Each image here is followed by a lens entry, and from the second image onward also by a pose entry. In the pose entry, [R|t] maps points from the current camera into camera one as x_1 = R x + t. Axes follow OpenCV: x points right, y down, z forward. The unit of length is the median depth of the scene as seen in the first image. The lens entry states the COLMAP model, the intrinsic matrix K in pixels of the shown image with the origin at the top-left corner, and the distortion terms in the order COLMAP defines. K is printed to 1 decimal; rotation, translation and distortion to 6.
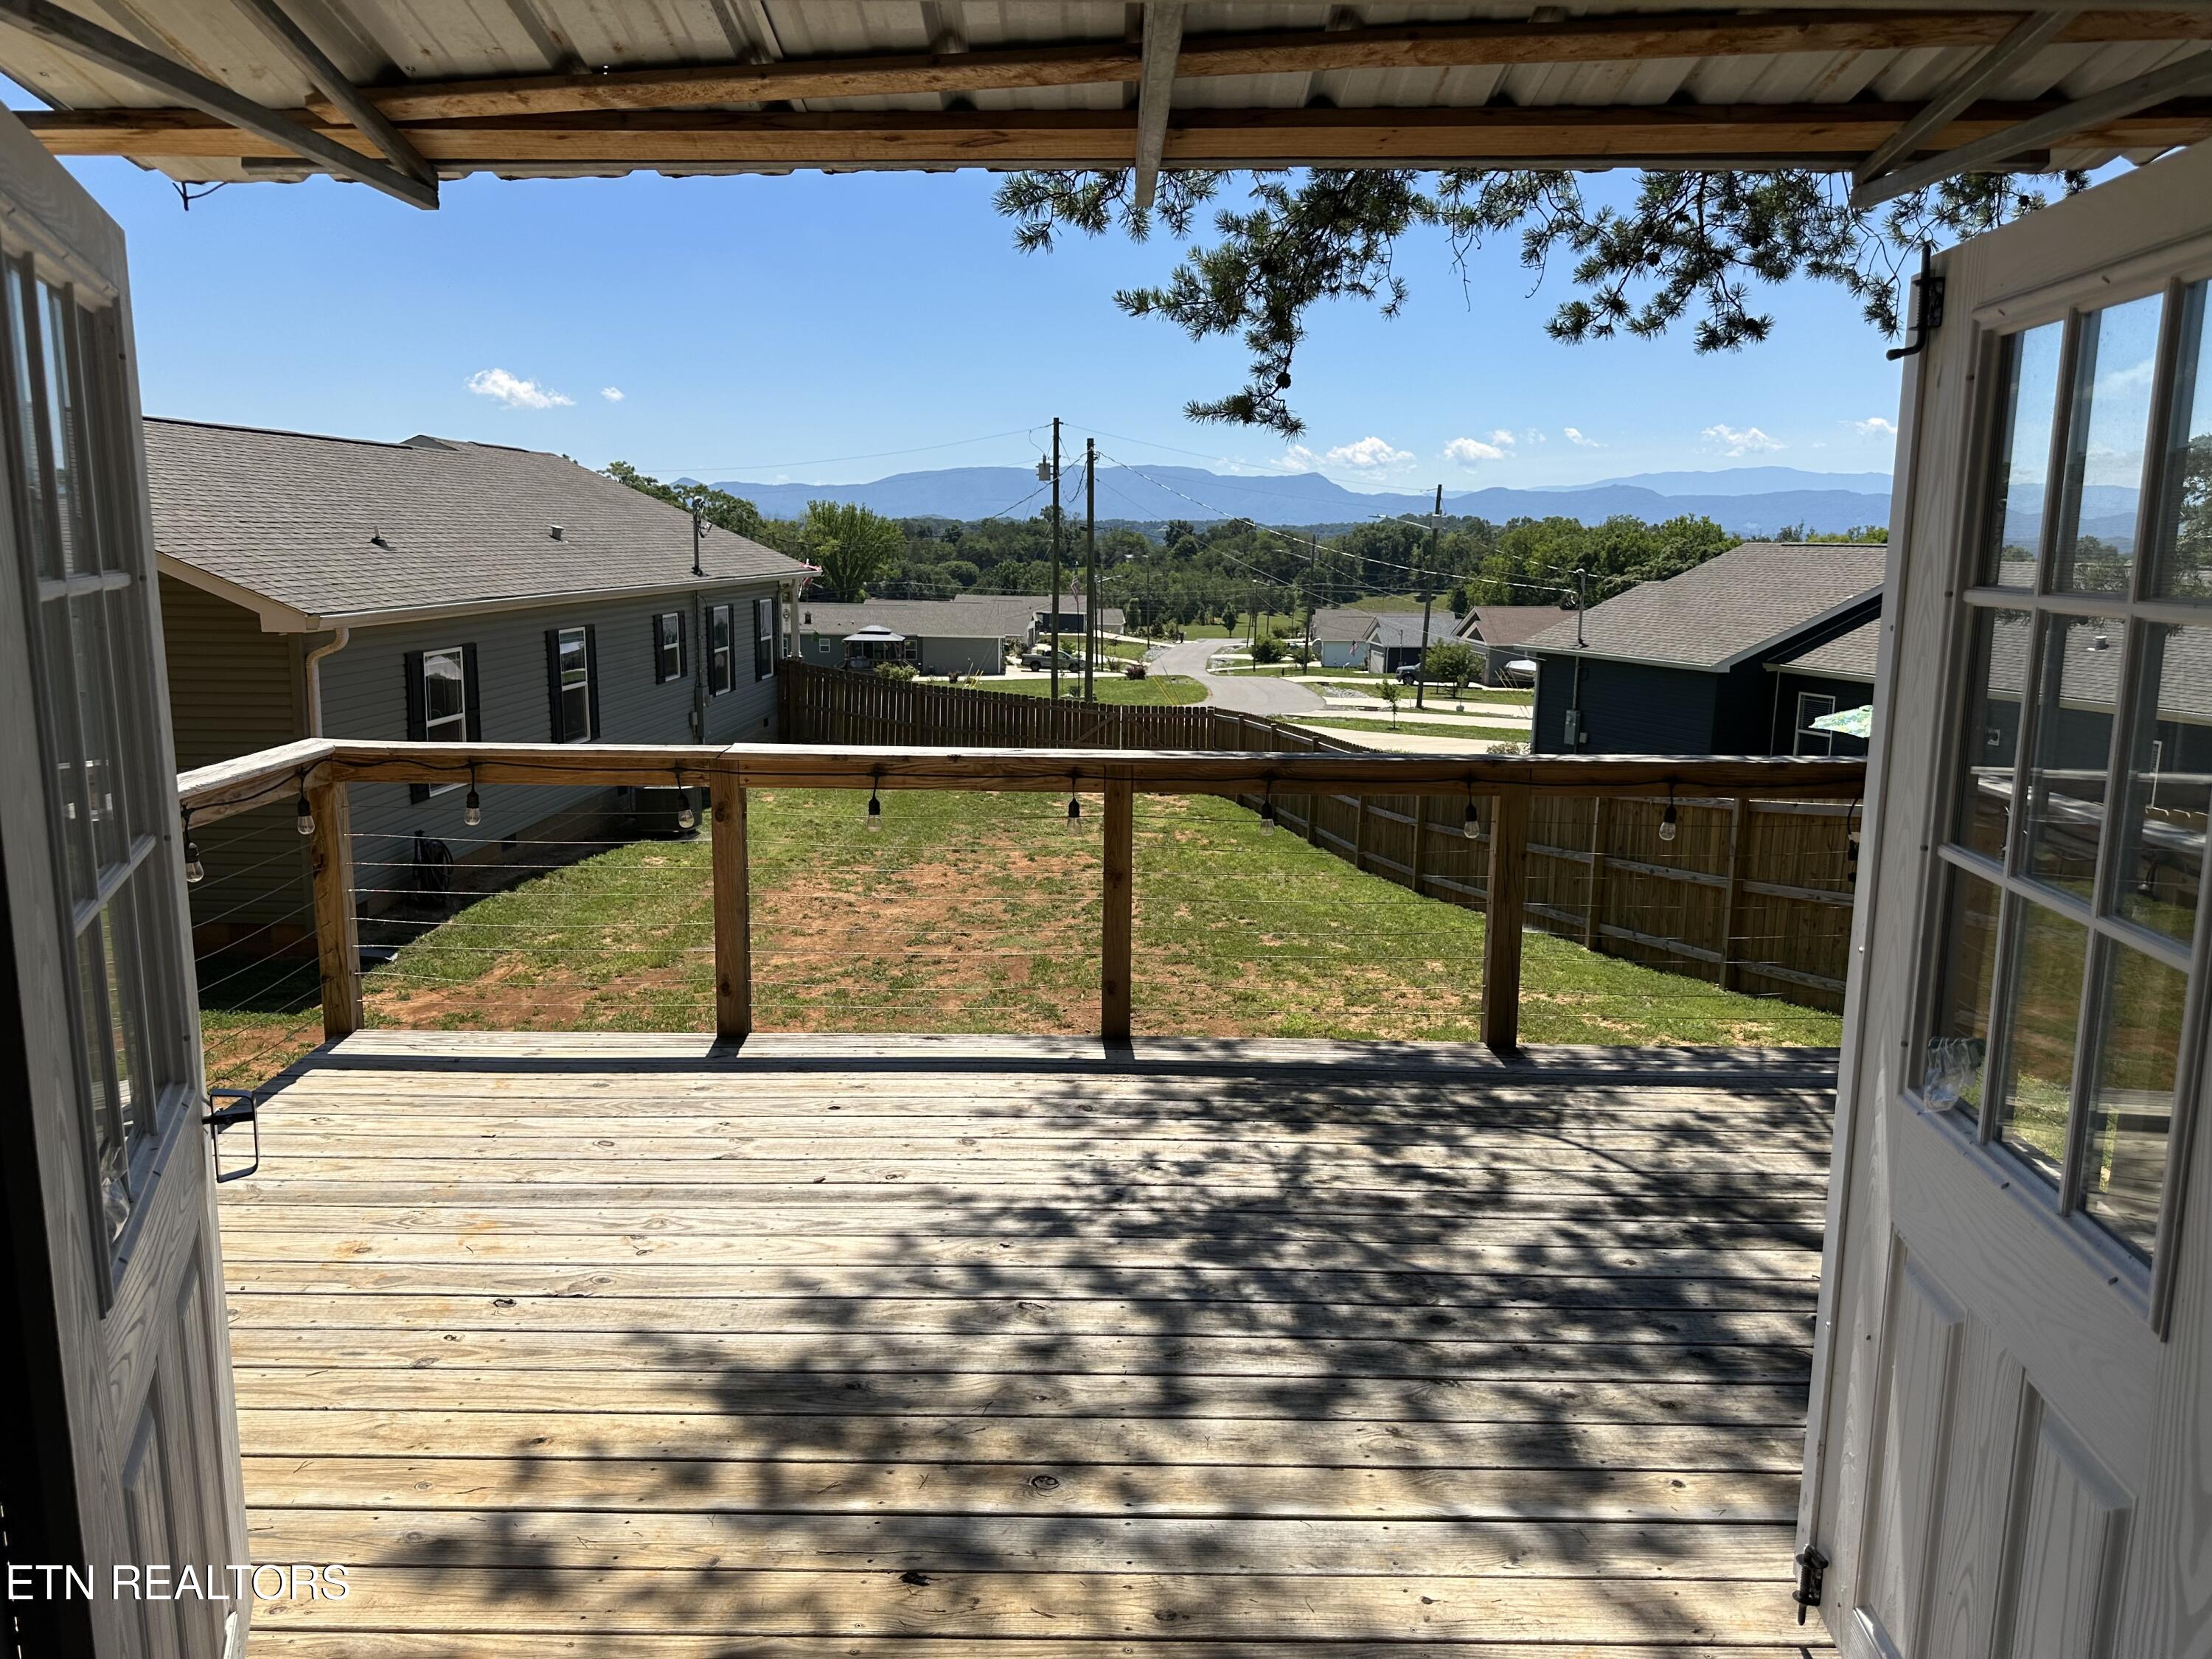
lens RADIAL K [[1603.1, 0, 1128.7], [0, 1603.1, 830.8], [0, 0, 1]] dist [0.096865, -0.001890]
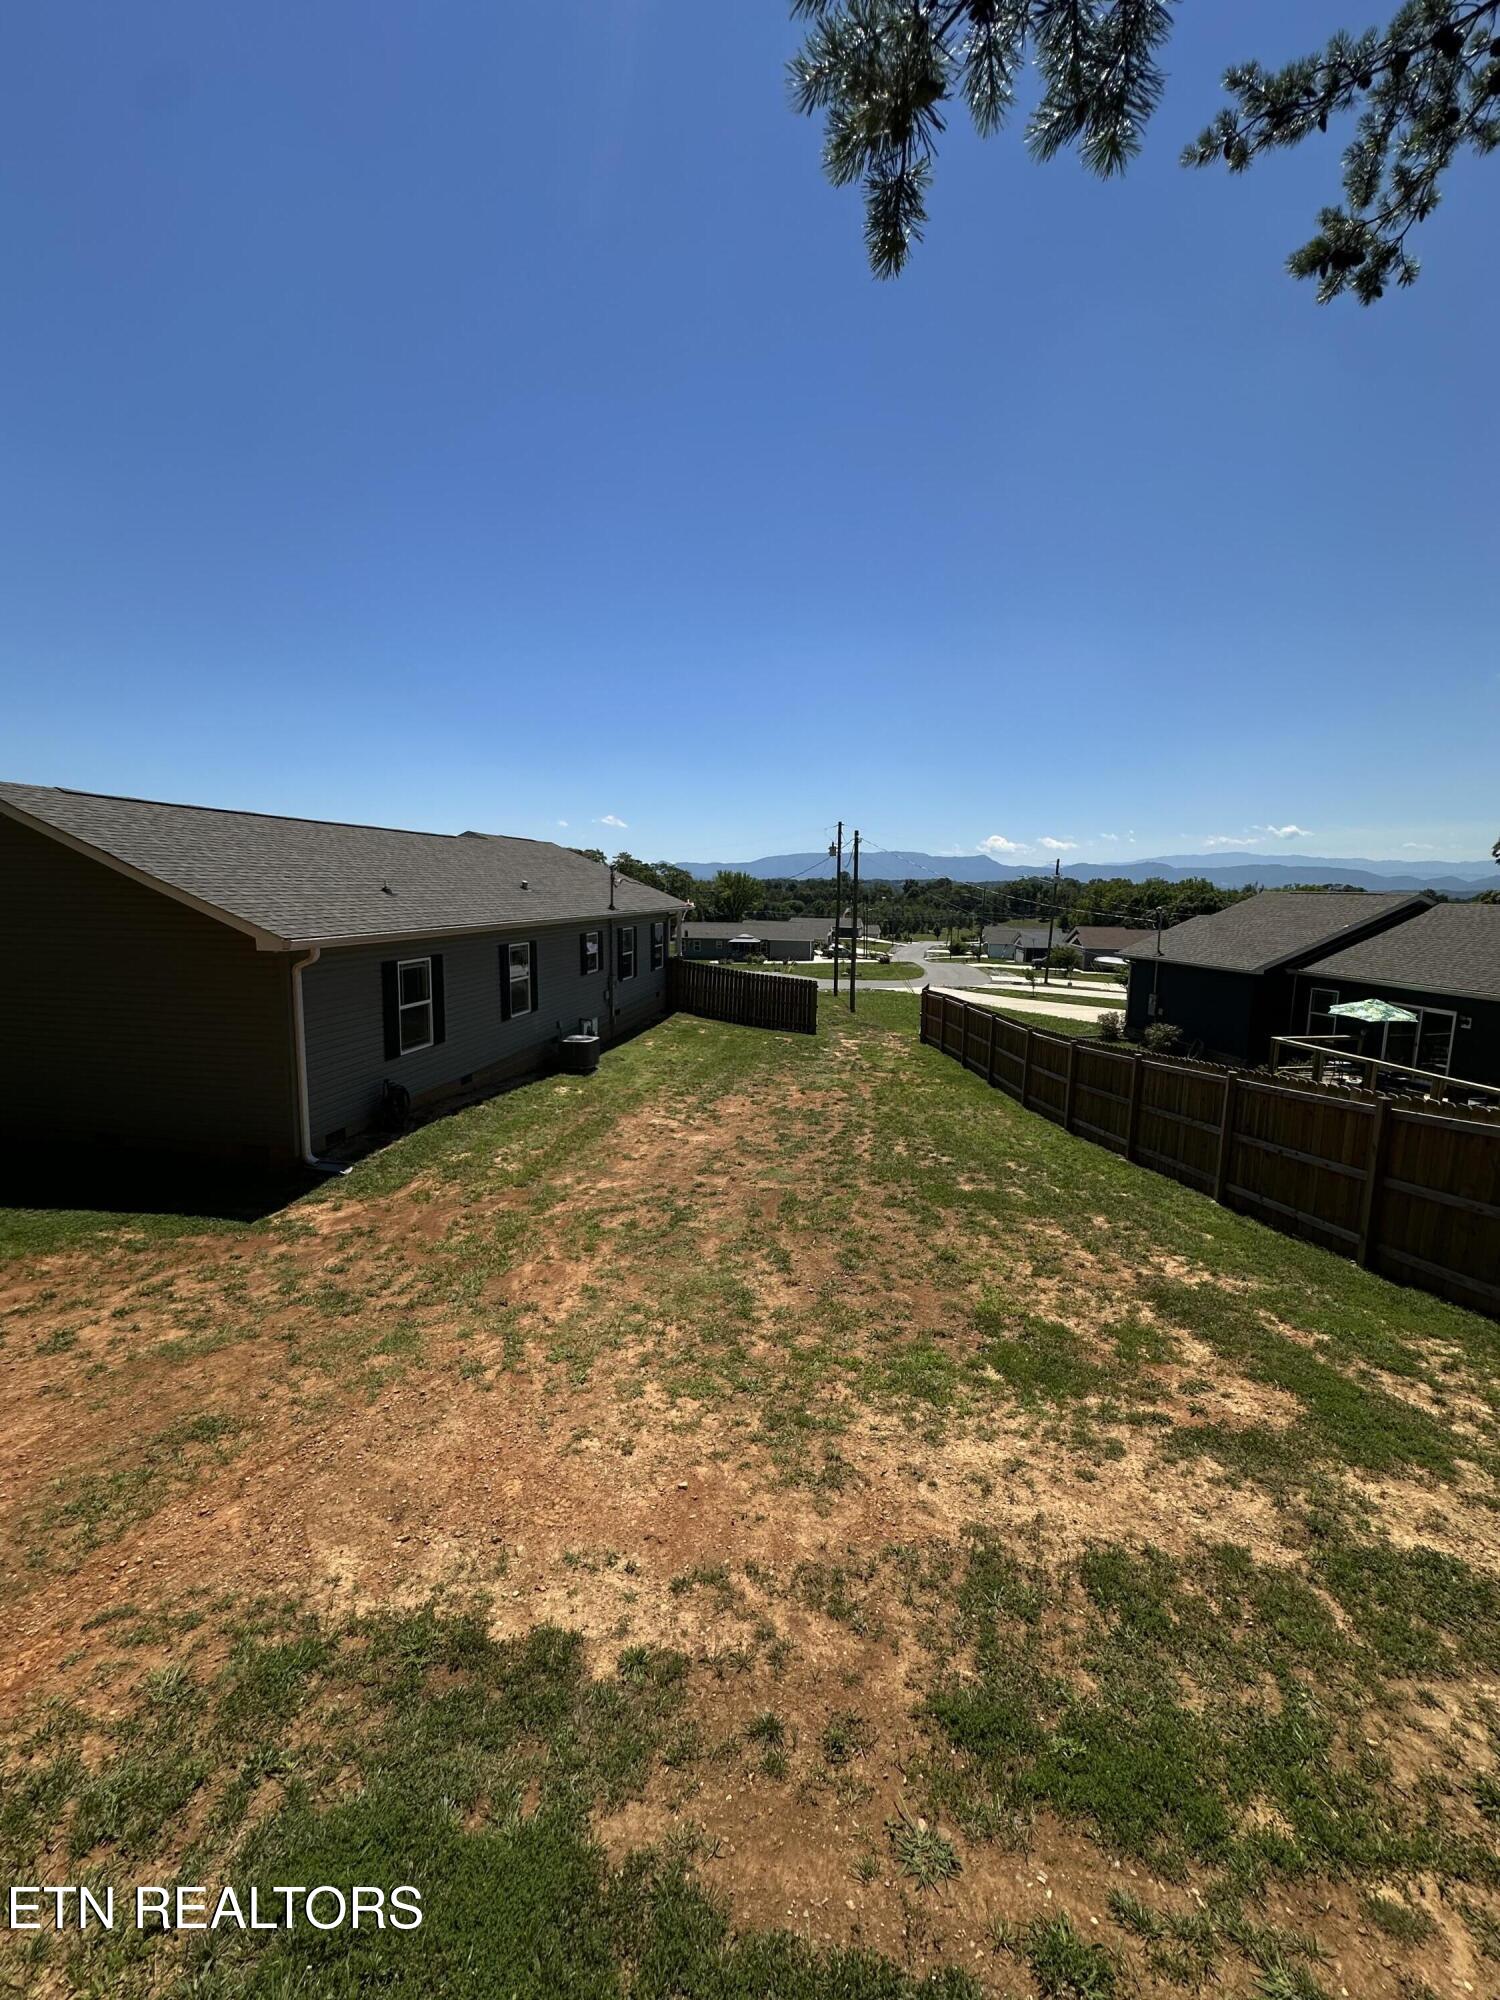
lens RADIAL K [[806.7, 0, 747.1], [0, 806.7, 991.8], [0, 0, 1]] dist [-0.017322, 0.000024]
pose [[0.985817, 0.019928, -0.166634, 0.008325], [-0.028702, 0.998316, -0.050416, -0.023893], [0.165349, 0.054484, 0.984729, 0.140502]]
